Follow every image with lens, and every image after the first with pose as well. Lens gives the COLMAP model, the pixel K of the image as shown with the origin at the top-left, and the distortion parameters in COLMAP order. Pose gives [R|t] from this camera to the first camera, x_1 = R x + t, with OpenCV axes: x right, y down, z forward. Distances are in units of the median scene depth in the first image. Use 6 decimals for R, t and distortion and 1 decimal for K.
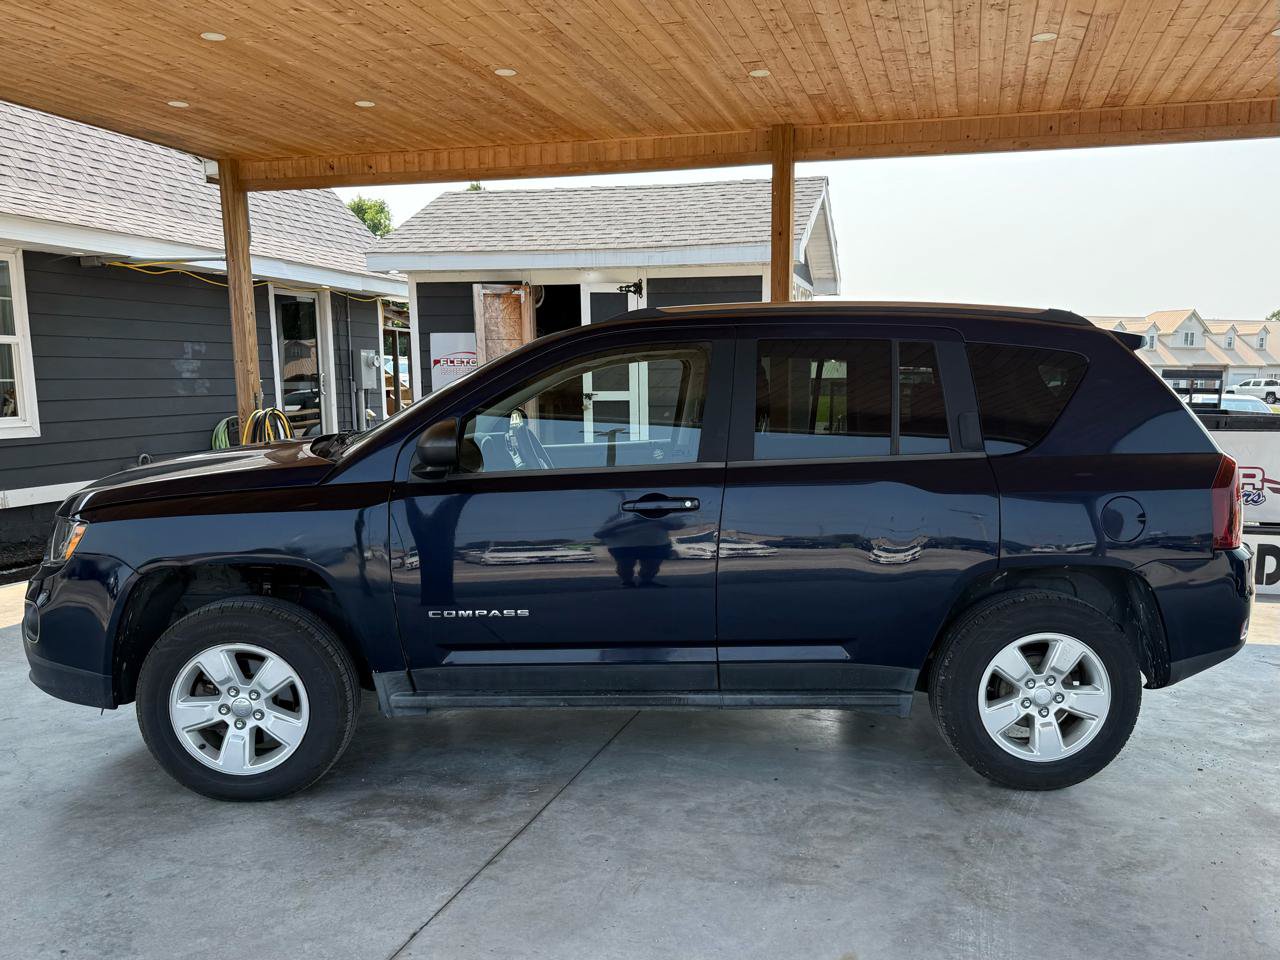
lens RADIAL K [[1167.4, 0, 683.4], [0, 1167.4, 481.1], [0, 0, 1]] dist [0.082763, -0.077832]
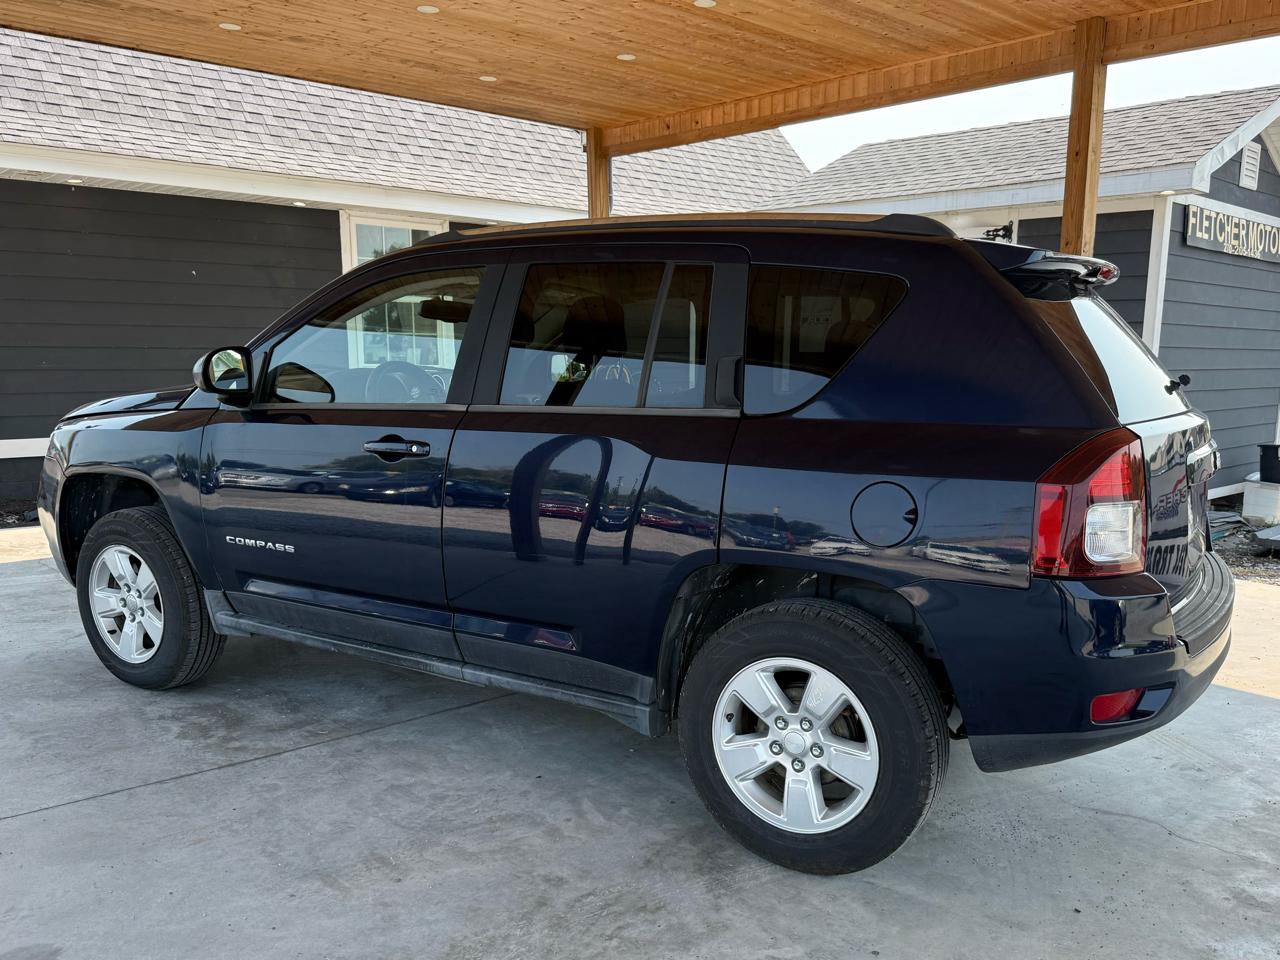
lens RADIAL K [[1142.3, 0, 645.0], [0, 1142.3, 467.2], [0, 0, 1]] dist [0.038005, -0.055568]
pose [[0.824895, 0.073628, -0.560471, 0.591983], [-0.063204, 0.997277, 0.037987, -0.010300], [0.561742, 0.004089, 0.827303, 0.341100]]
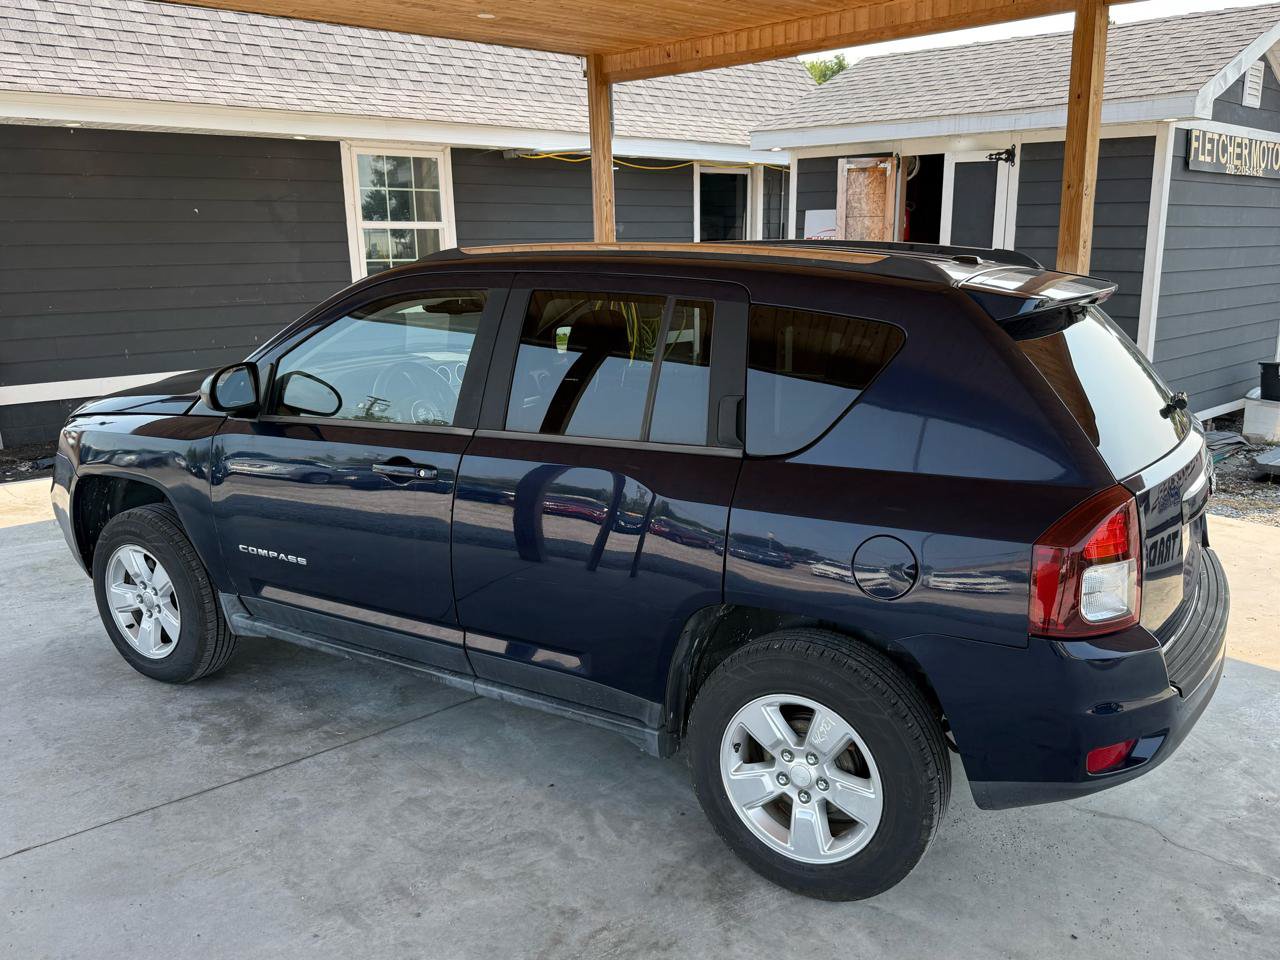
lens RADIAL K [[1142.3, 0, 654.4], [0, 1142.3, 391.5], [0, 0, 1]] dist [0.038005, -0.055568]
pose [[0.827492, 0.082827, -0.555334, 0.591966], [-0.046712, 0.995786, 0.078915, -0.112784], [0.559530, -0.039361, 0.827875, 0.333985]]
